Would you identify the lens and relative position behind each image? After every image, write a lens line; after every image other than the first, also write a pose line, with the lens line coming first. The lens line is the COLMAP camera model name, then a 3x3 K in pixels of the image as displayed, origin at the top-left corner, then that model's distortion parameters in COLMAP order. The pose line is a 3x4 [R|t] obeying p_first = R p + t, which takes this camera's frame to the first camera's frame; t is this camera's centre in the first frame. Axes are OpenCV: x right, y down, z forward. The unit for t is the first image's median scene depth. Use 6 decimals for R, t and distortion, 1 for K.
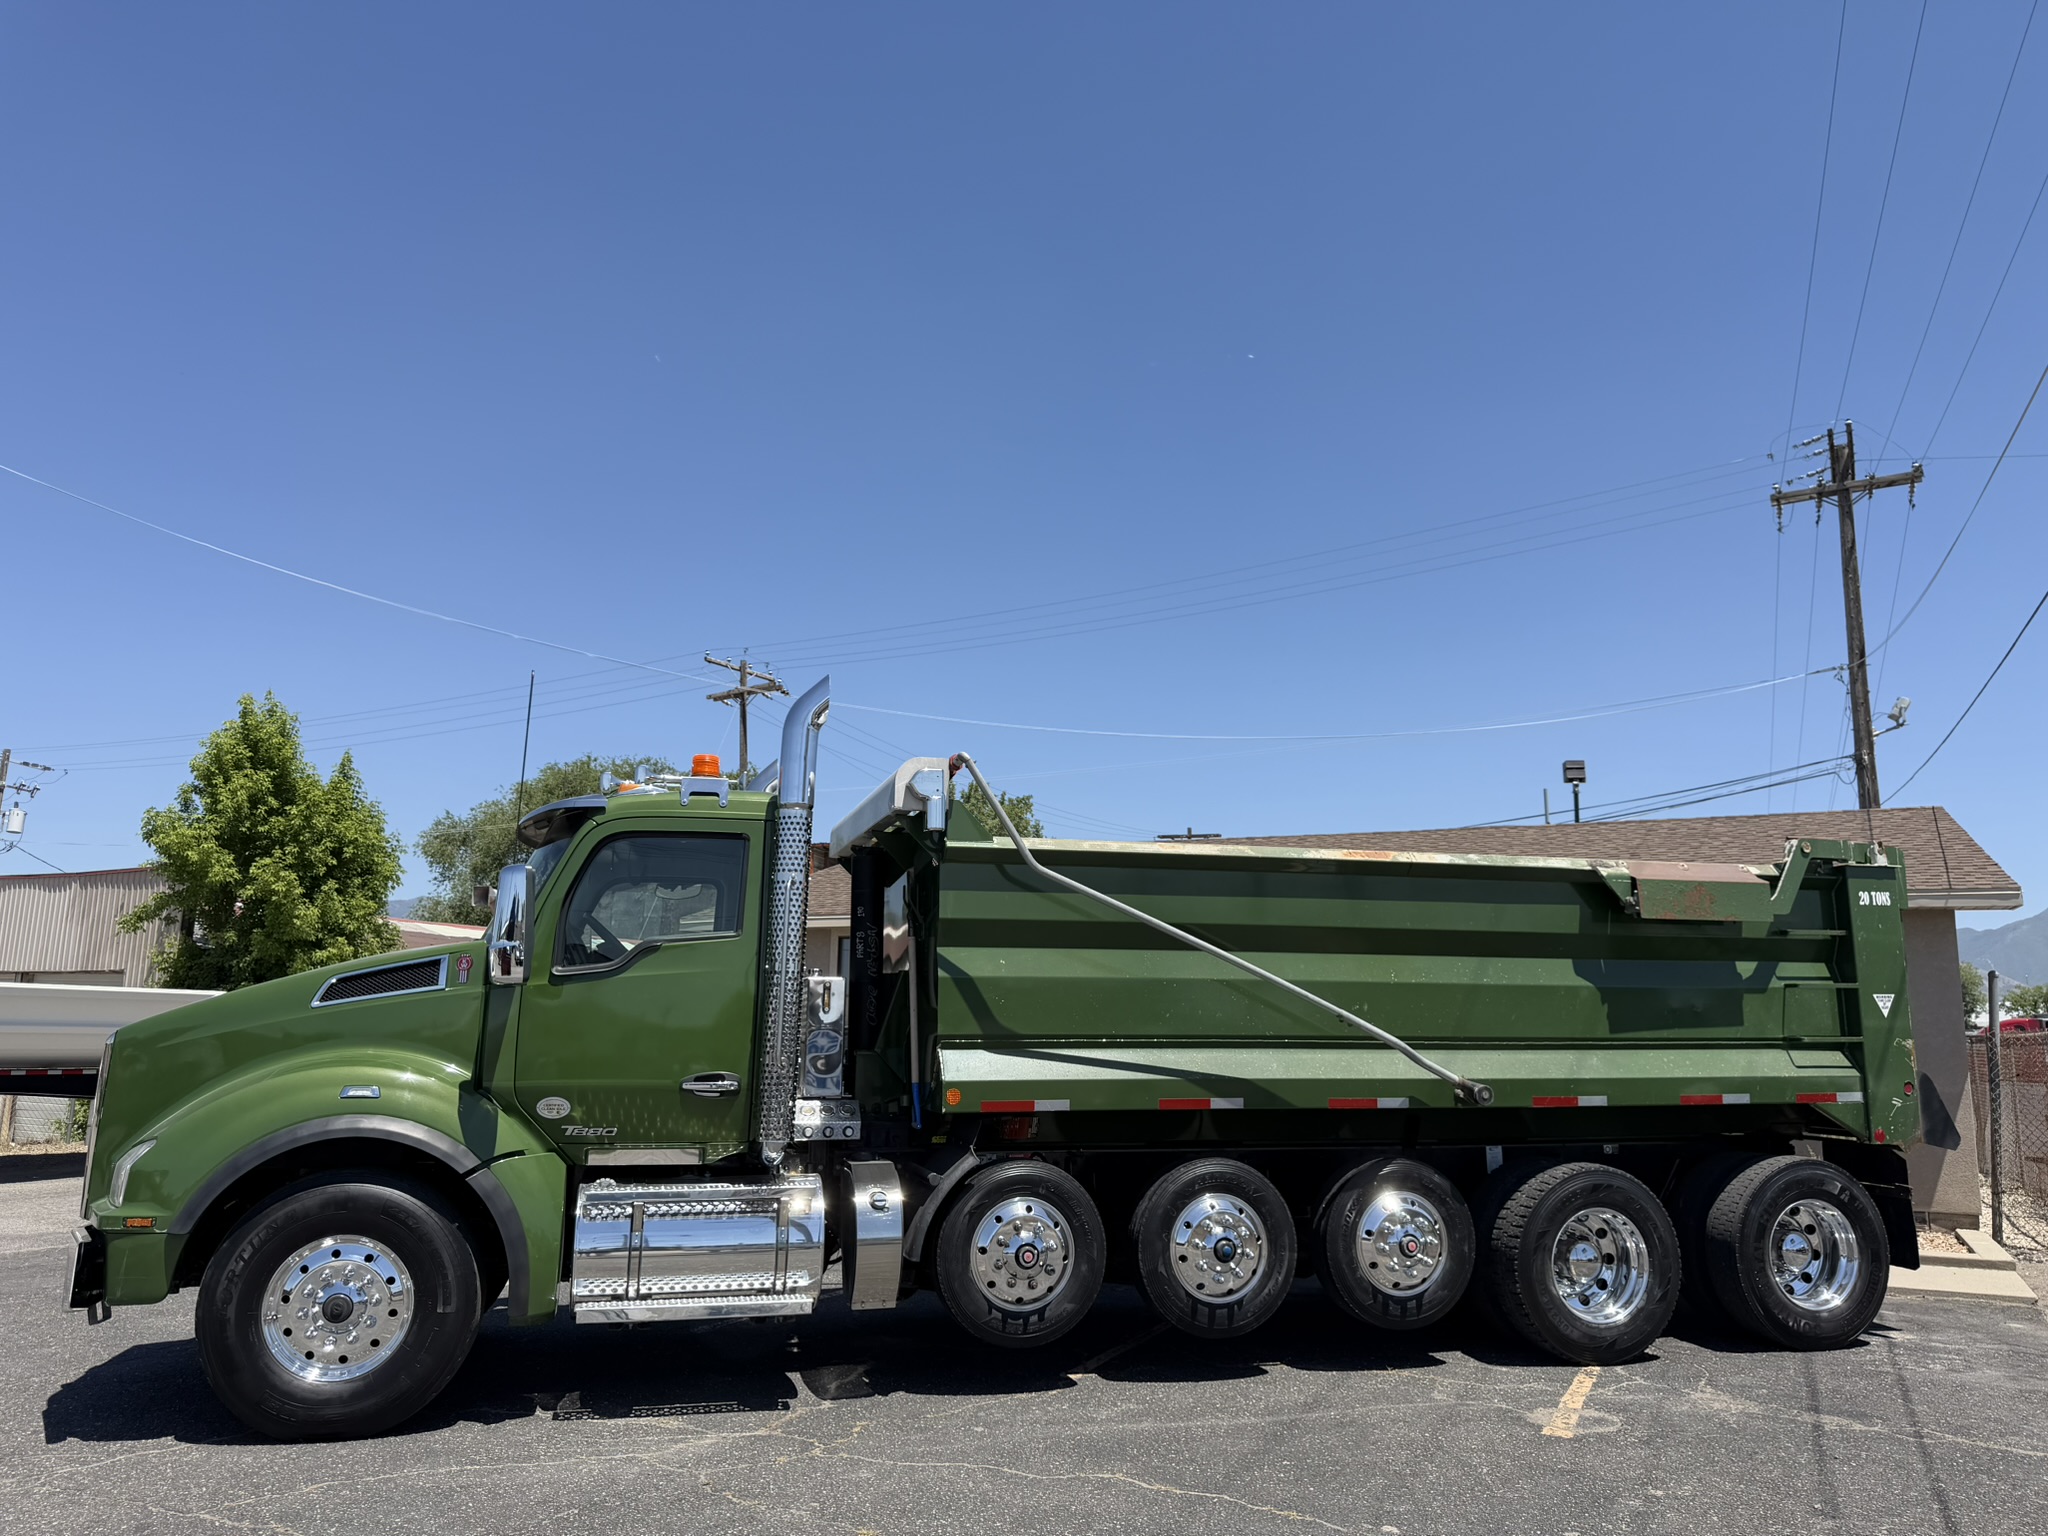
lens RADIAL K [[1442.2, 0, 1024.0], [0, 1442.2, 768.0], [0, 0, 1]] dist [0.034379, -0.044078]
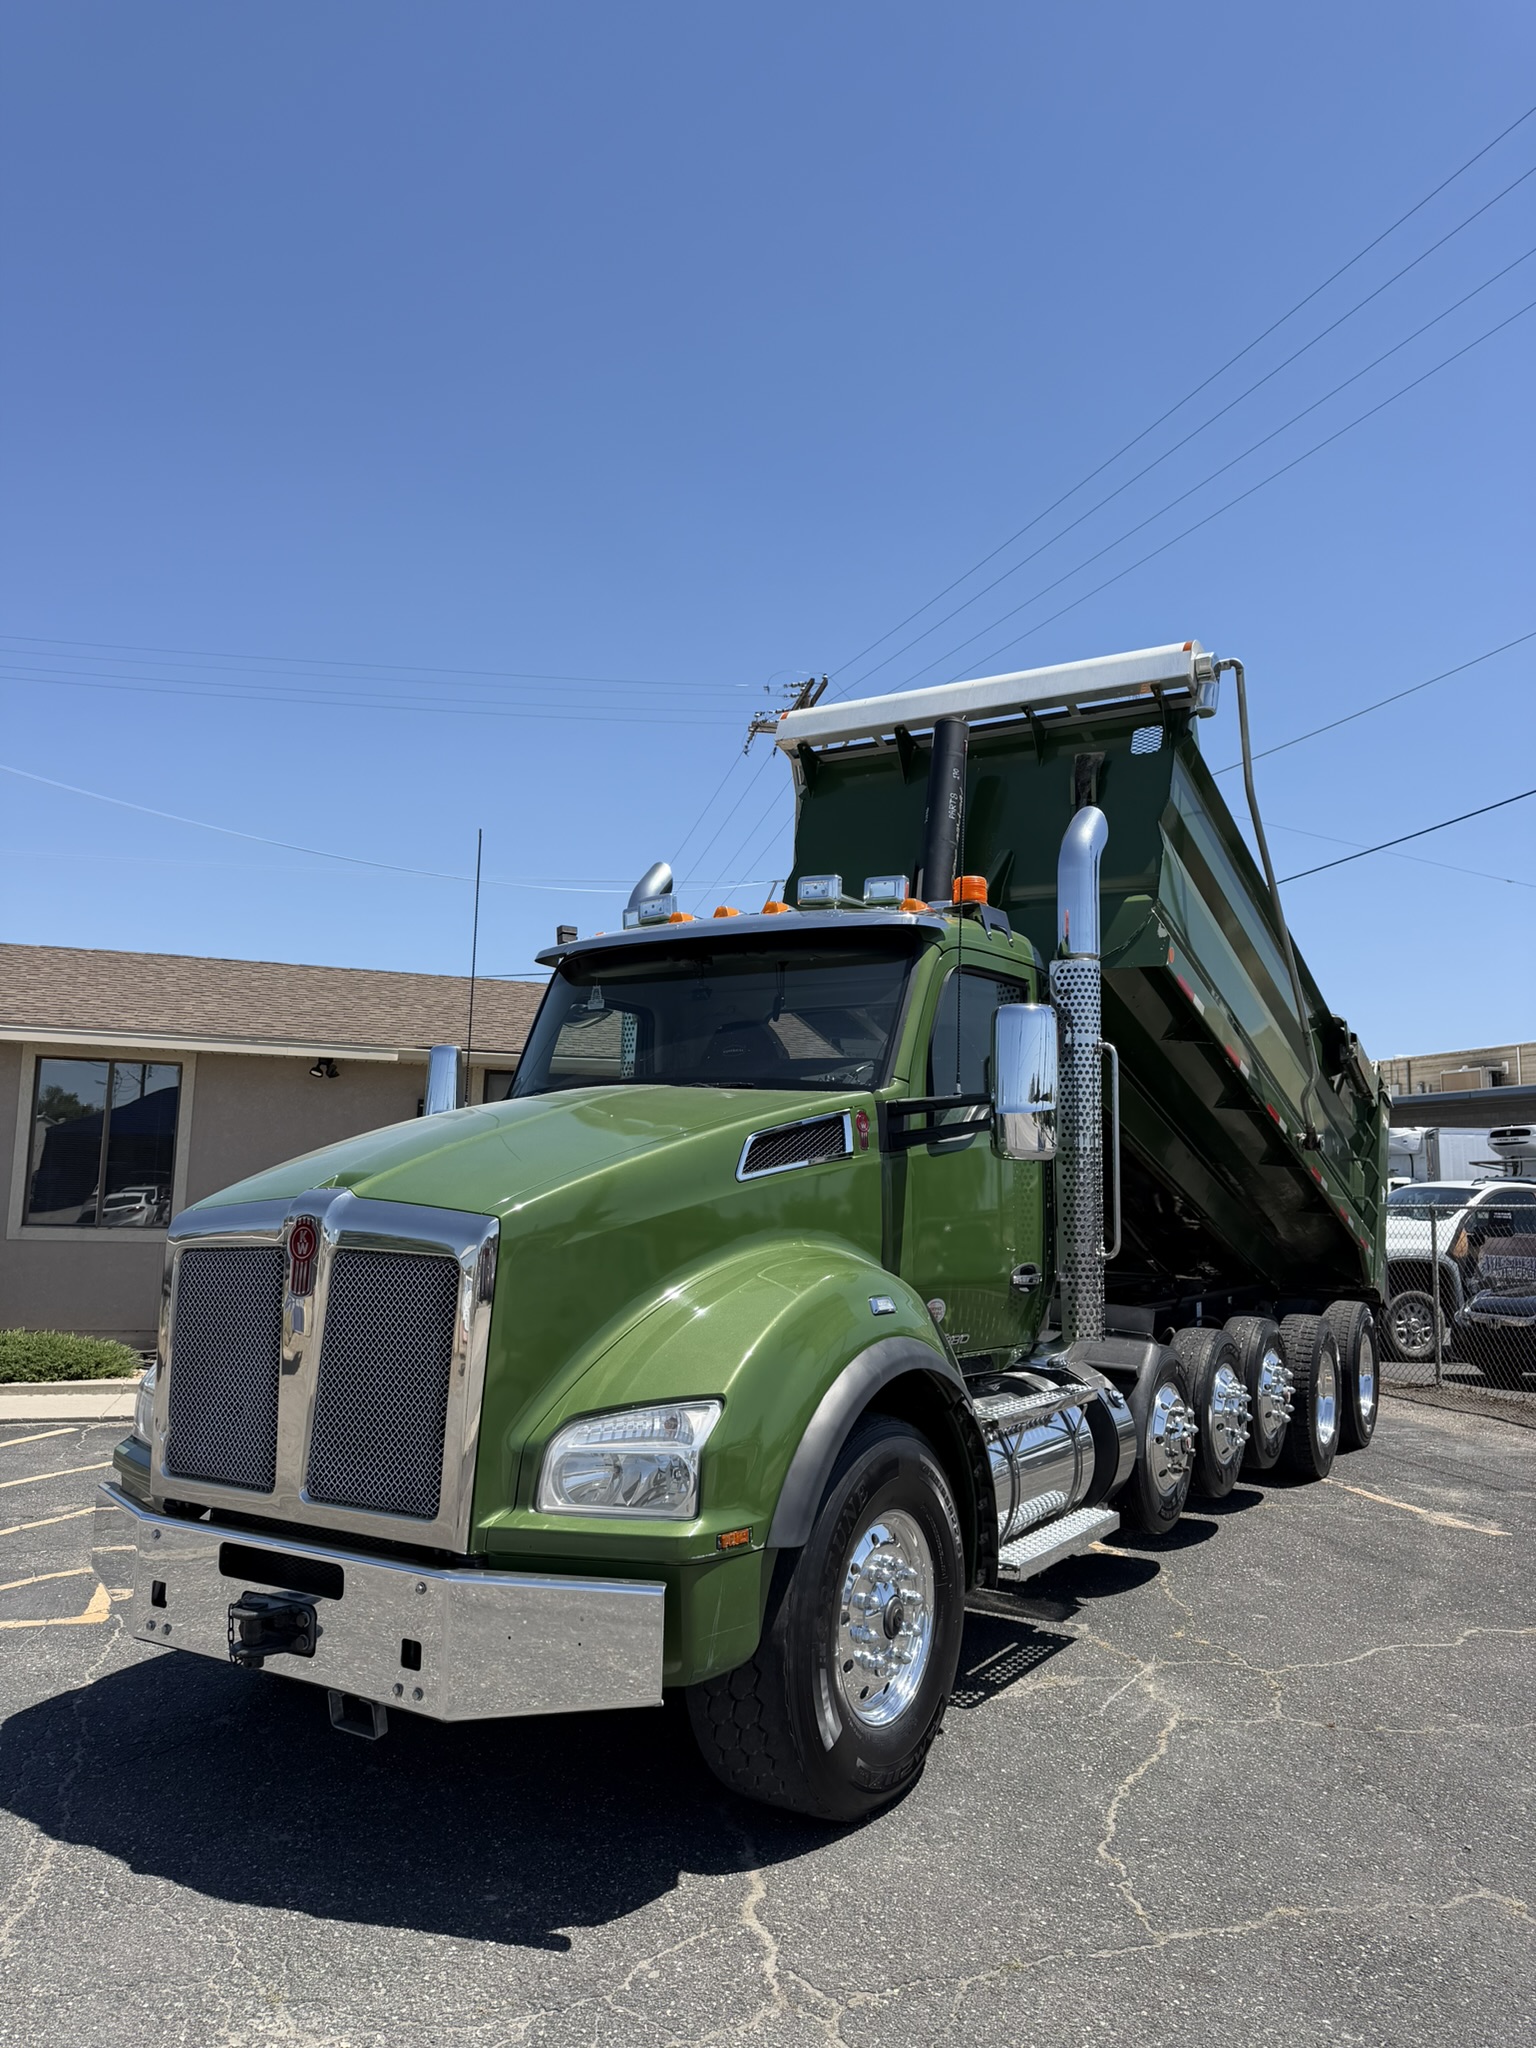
lens RADIAL K [[1448.4, 0, 768.5], [0, 1448.4, 1029.1], [0, 0, 1]] dist [0.036340, -0.039750]
pose [[0.732219, 0.083572, 0.675923, -0.879701], [-0.139387, 0.989825, 0.028613, 0.071321], [-0.666653, -0.115166, 0.736417, 0.486323]]
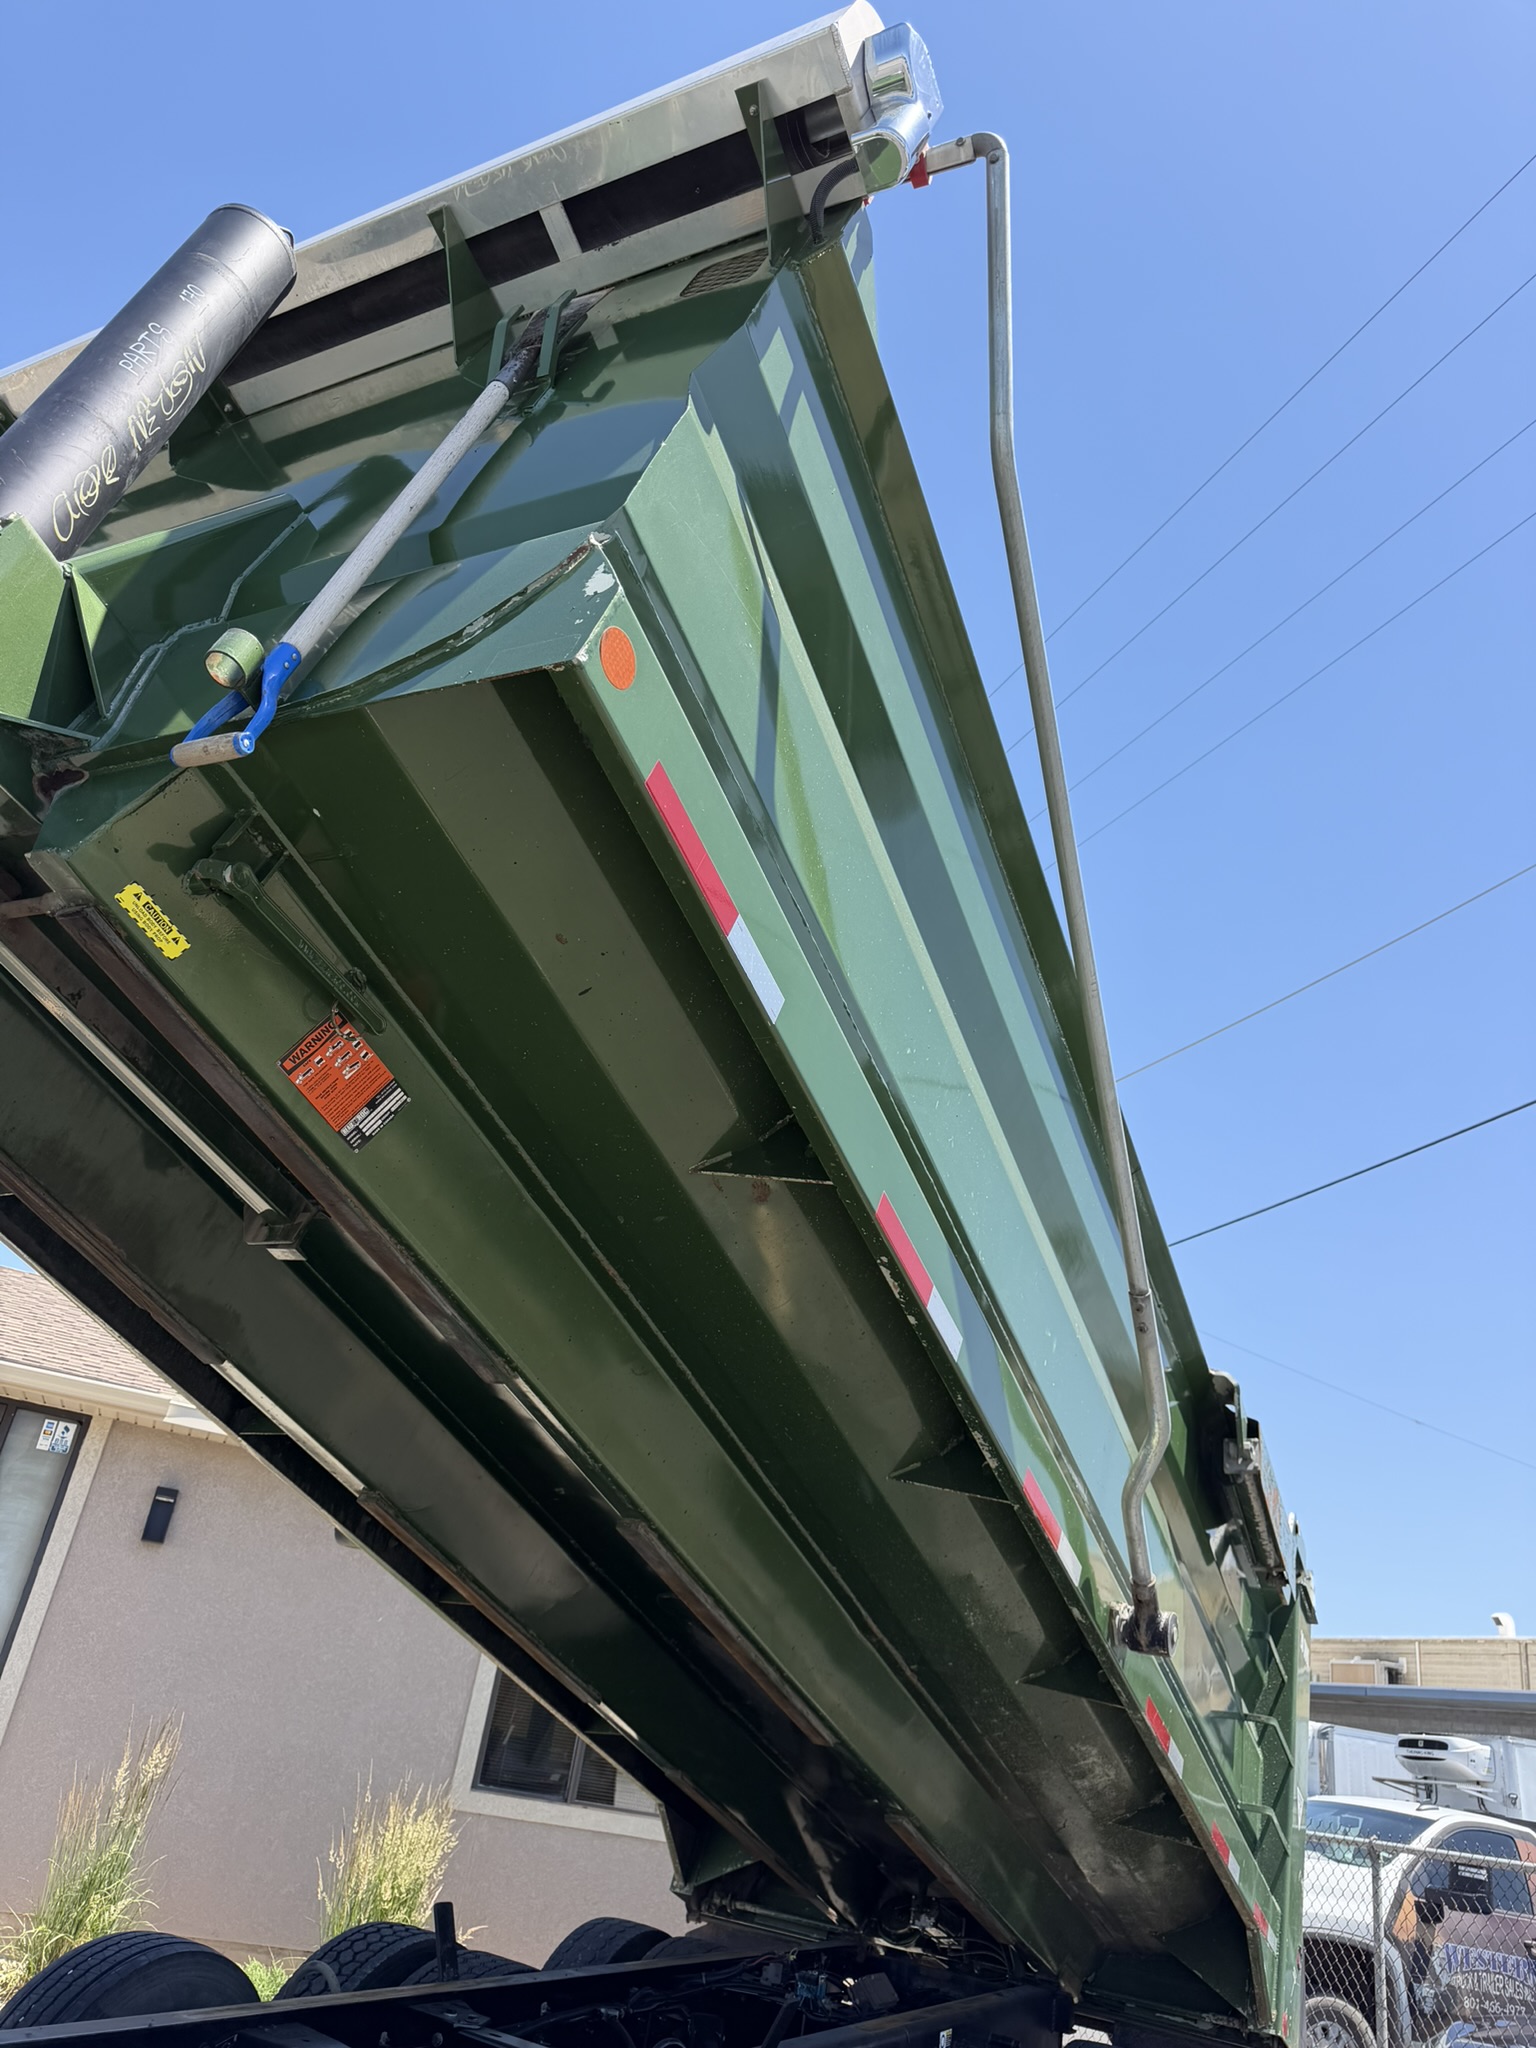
lens RADIAL K [[1442.2, 0, 769.6], [0, 1442.2, 1024.1], [0, 0, 1]] dist [0.034379, -0.044078]
pose [[0.650070, 0.414280, 0.637010, -0.120930], [-0.278443, 0.909869, -0.307584, 0.140941], [-0.707021, 0.022580, 0.706832, 0.844737]]
